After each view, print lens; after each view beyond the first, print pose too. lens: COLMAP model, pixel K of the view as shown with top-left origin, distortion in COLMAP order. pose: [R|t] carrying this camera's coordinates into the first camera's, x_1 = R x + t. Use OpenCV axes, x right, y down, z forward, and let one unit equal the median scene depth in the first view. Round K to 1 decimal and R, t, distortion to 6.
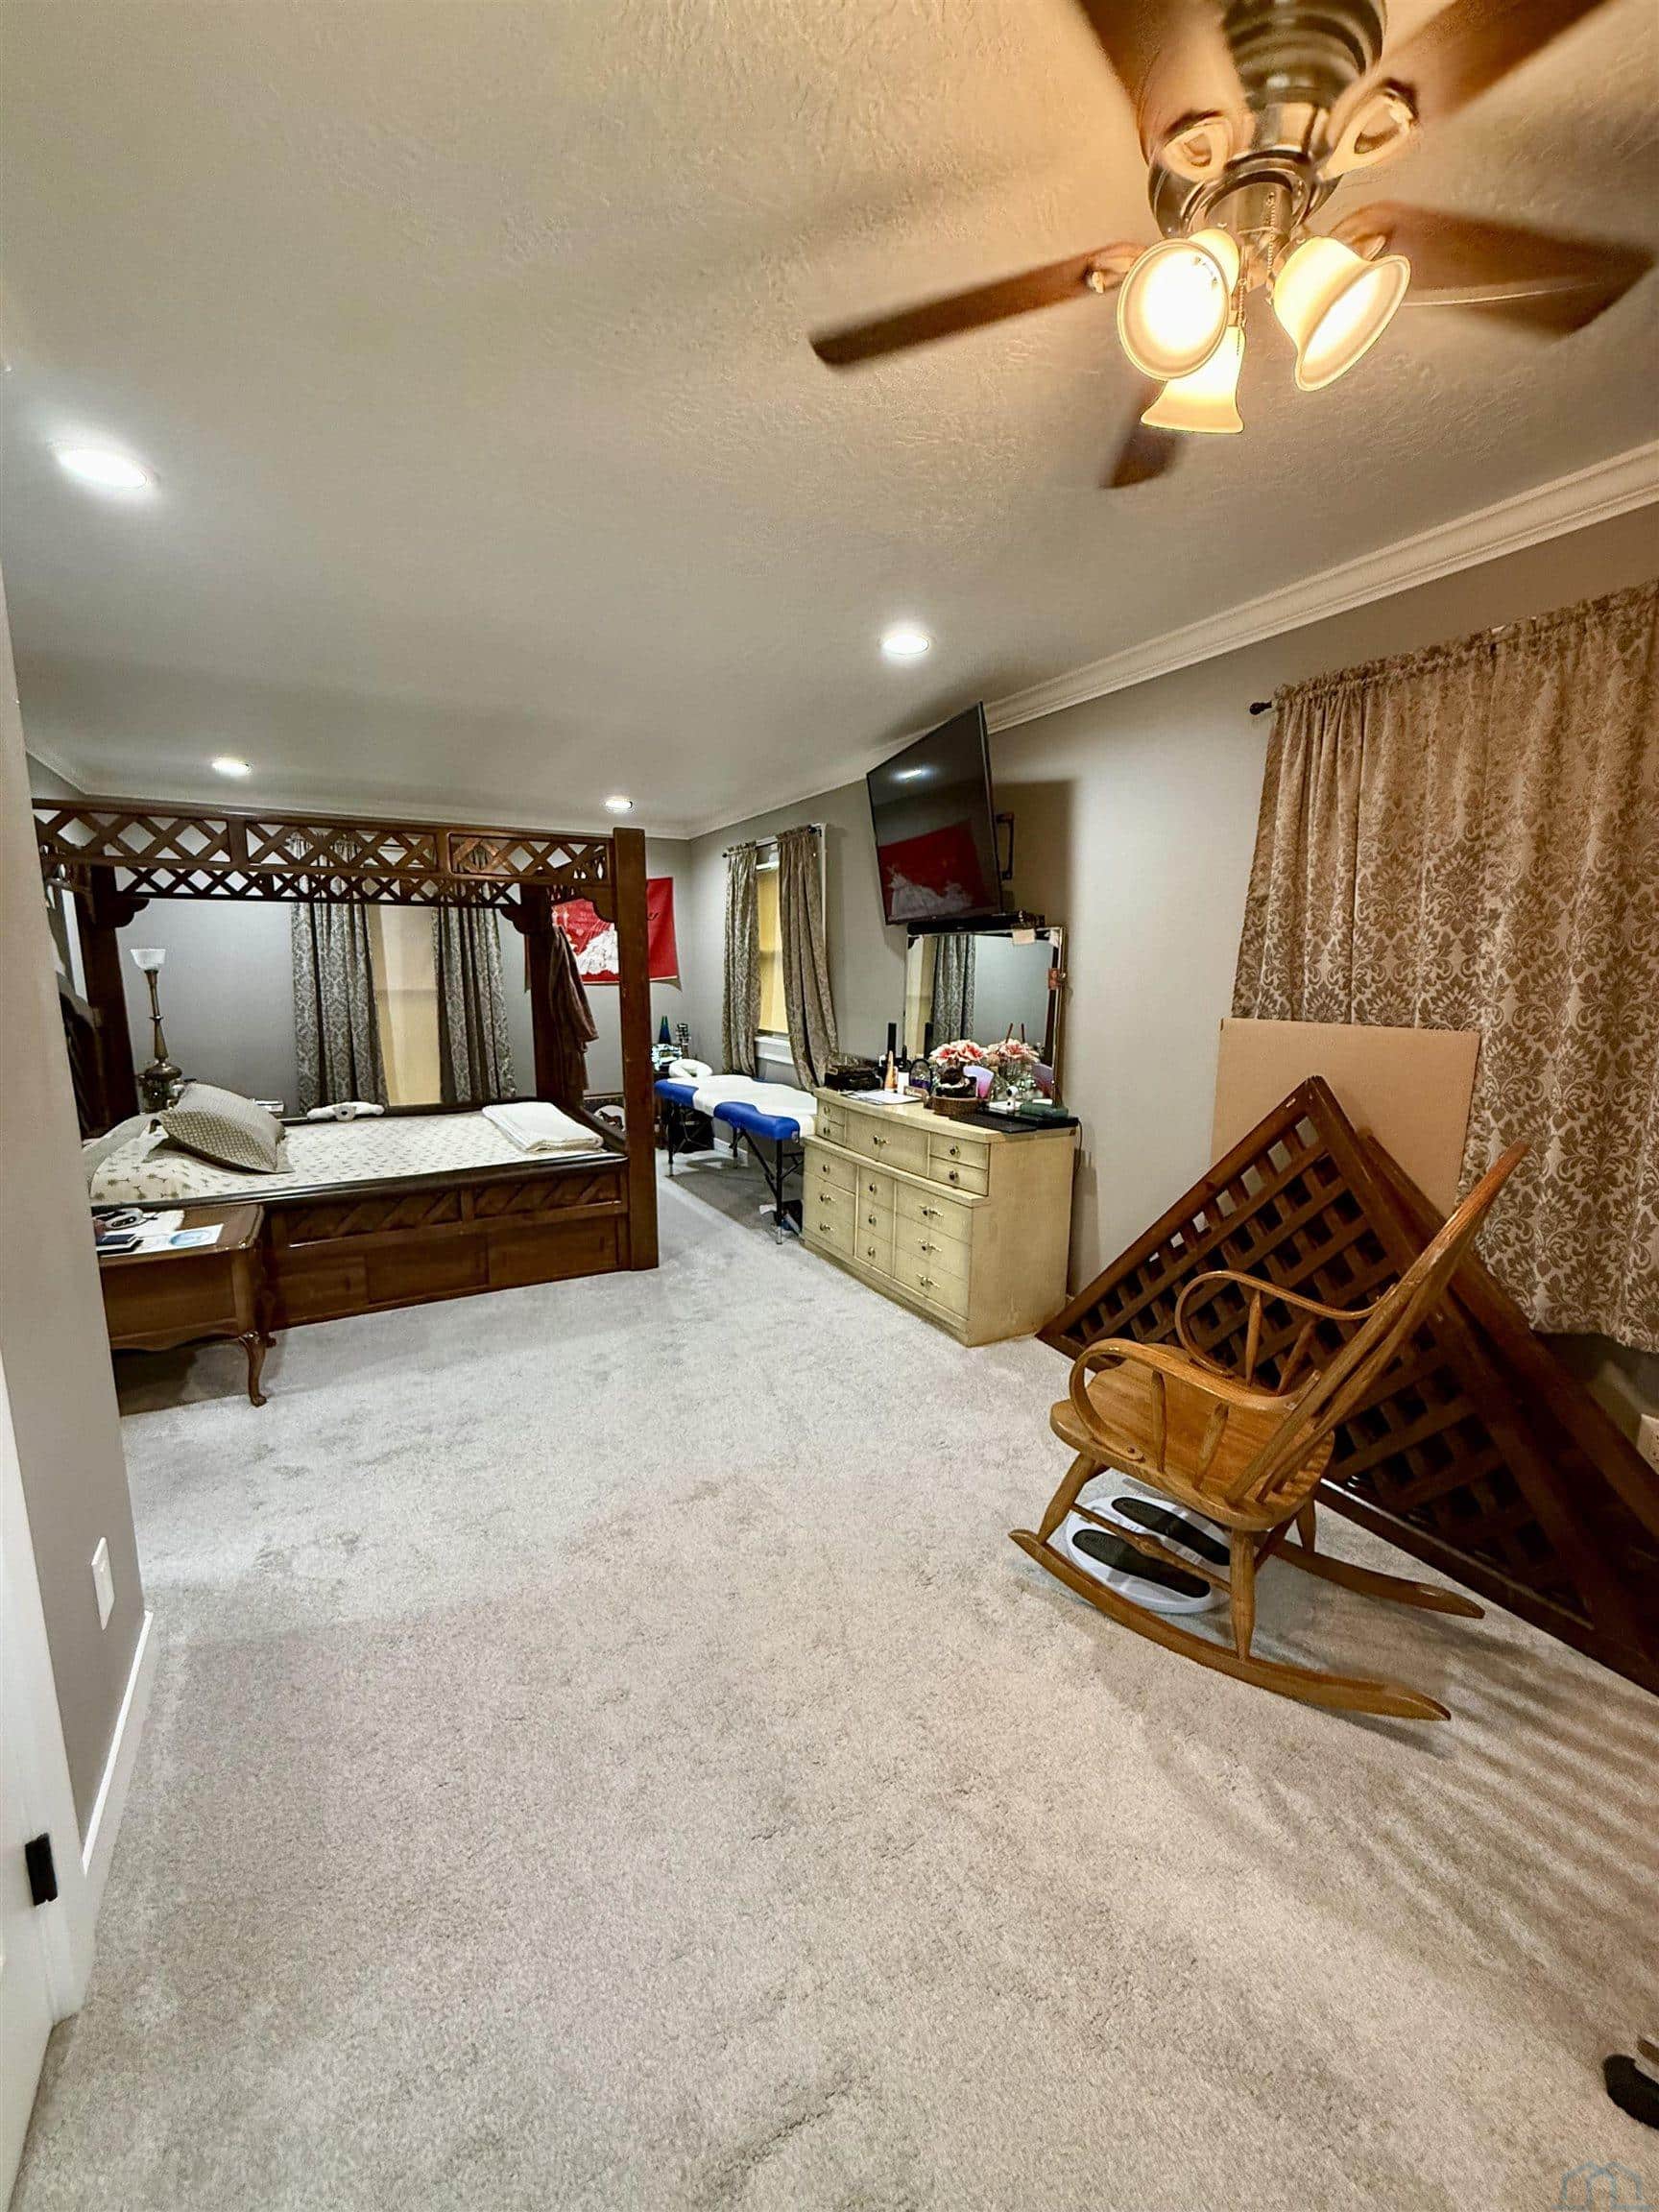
lens RADIAL K [[883.1, 0, 837.0], [0, 883.1, 1103.2], [0, 0, 1]] dist [-0.001198, 0.000313]
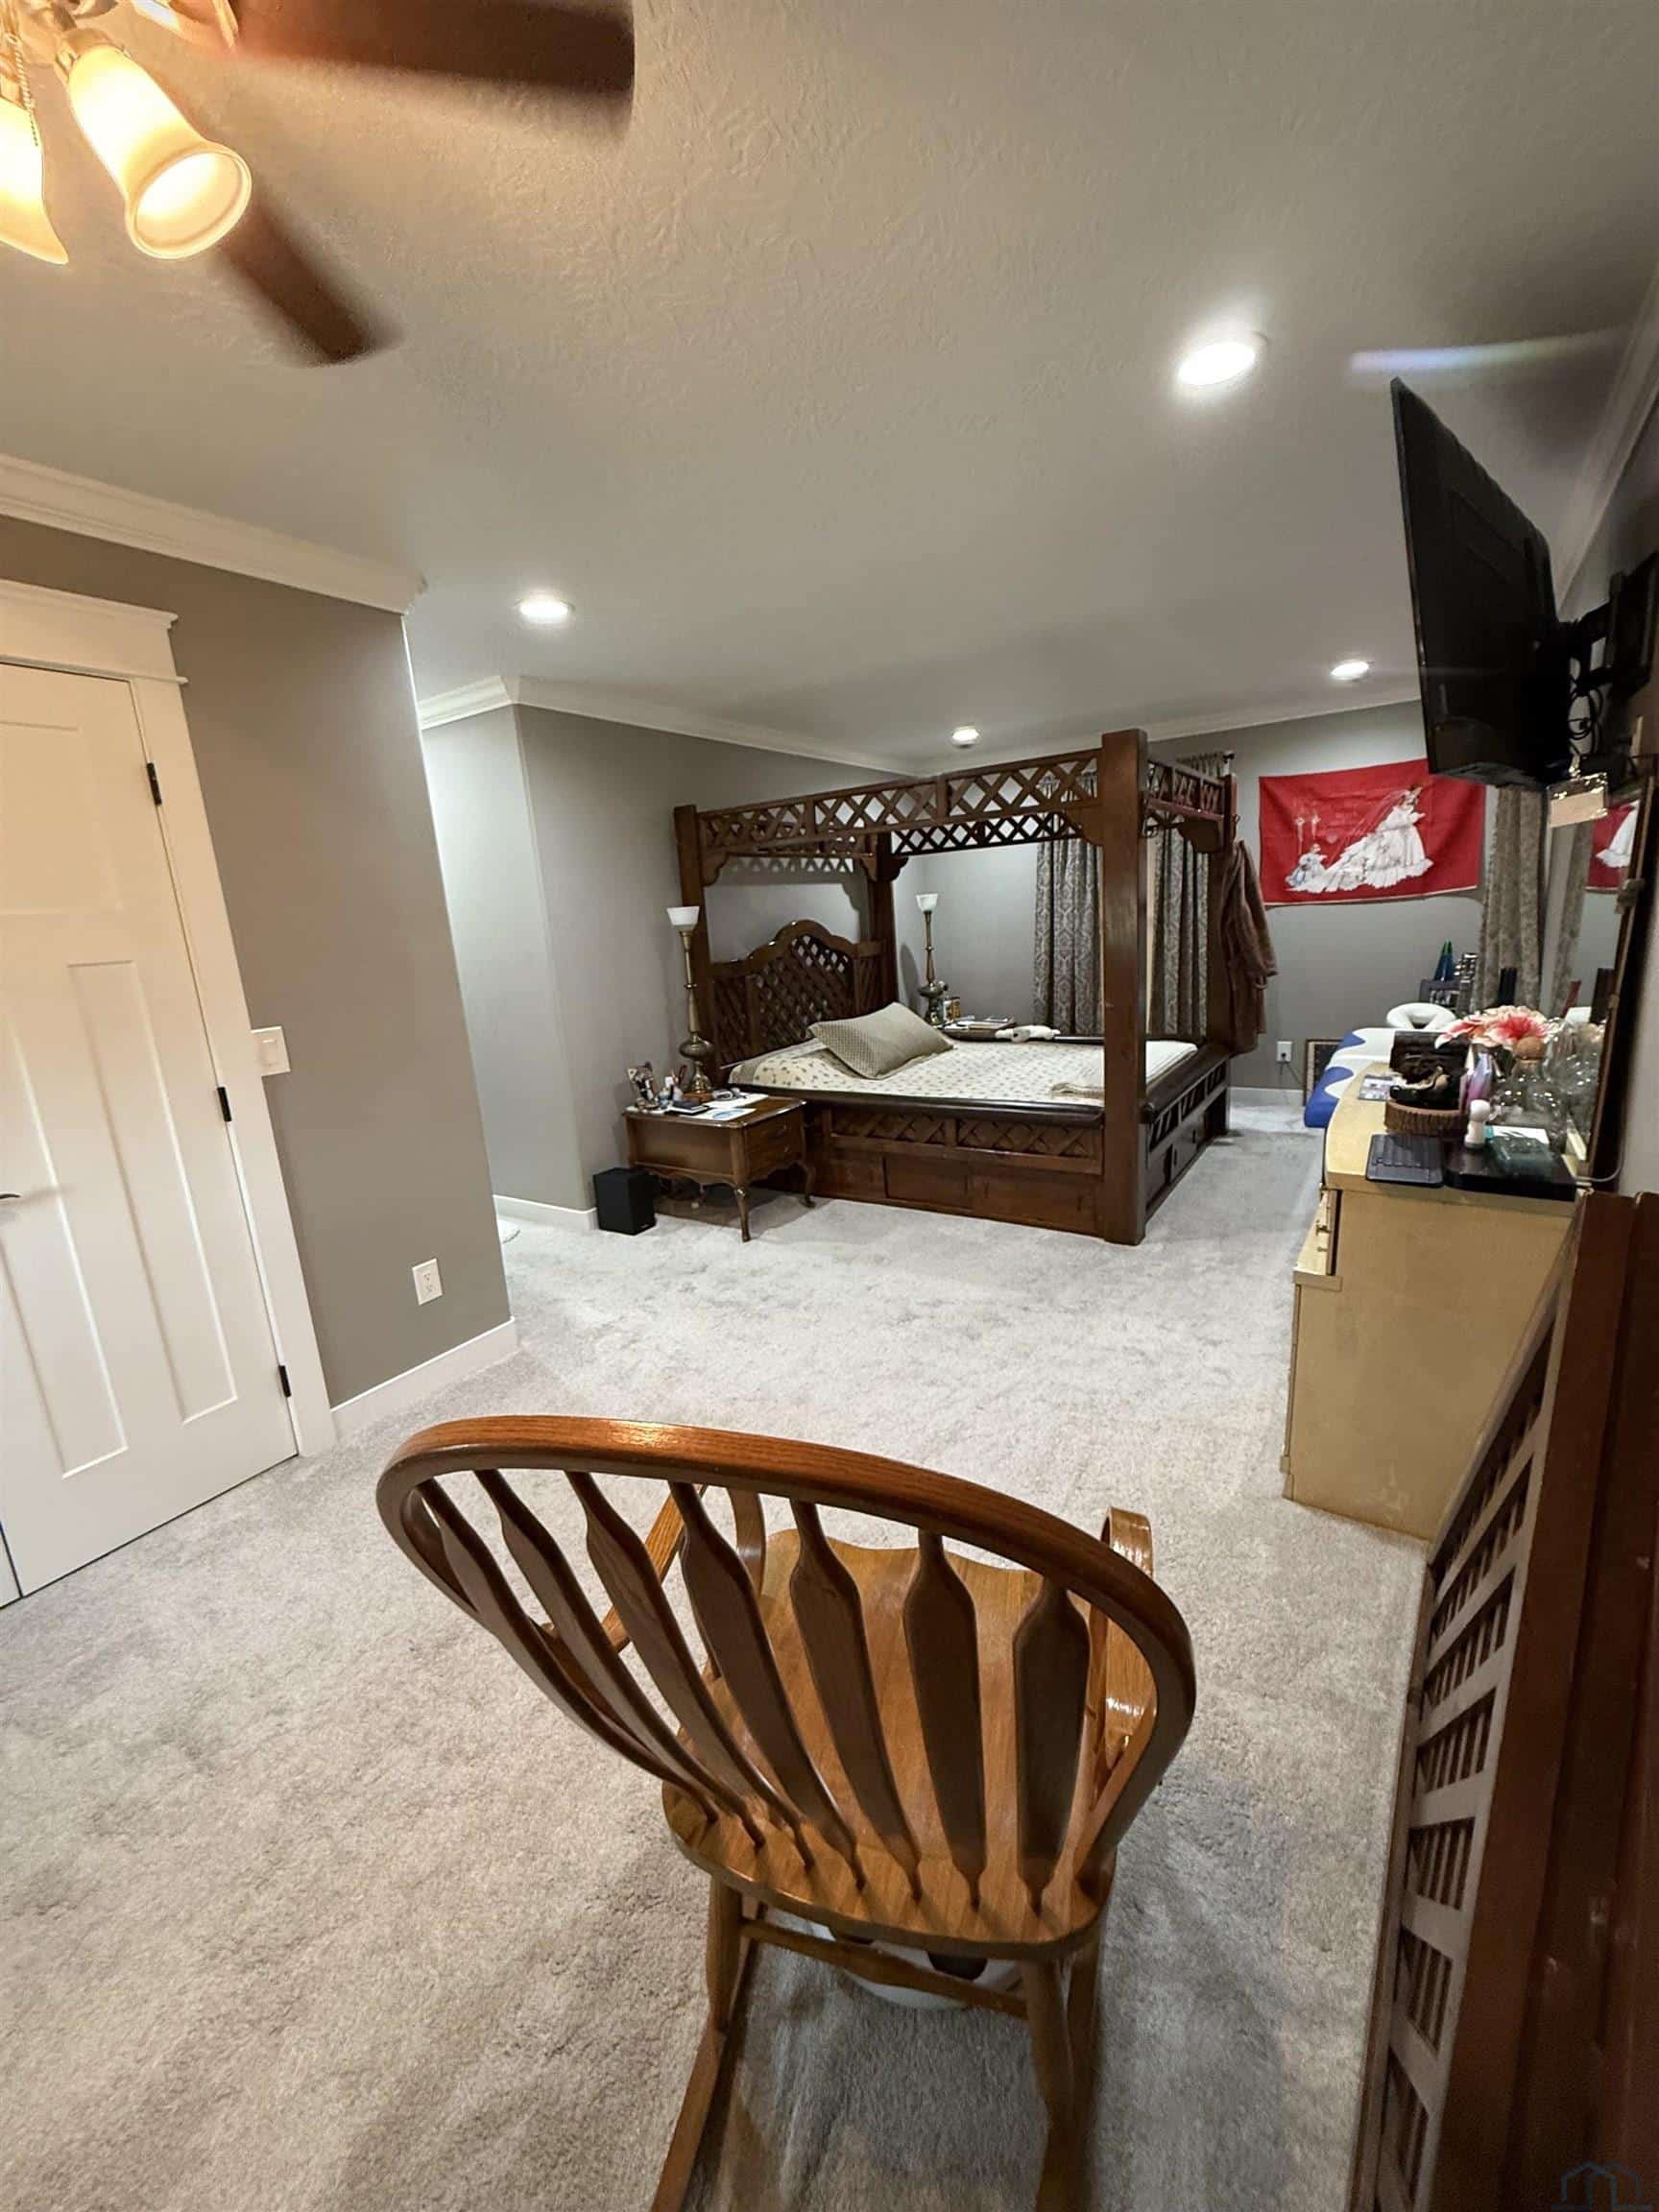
lens RADIAL K [[883.1, 0, 833.5], [0, 883.1, 1117.2], [0, 0, 1]] dist [-0.001198, 0.000313]
pose [[0.449814, 0.174830, -0.875844, 0.421861], [-0.071871, 0.984559, 0.159619, -0.060285], [0.890226, -0.008851, 0.455433, 0.345730]]
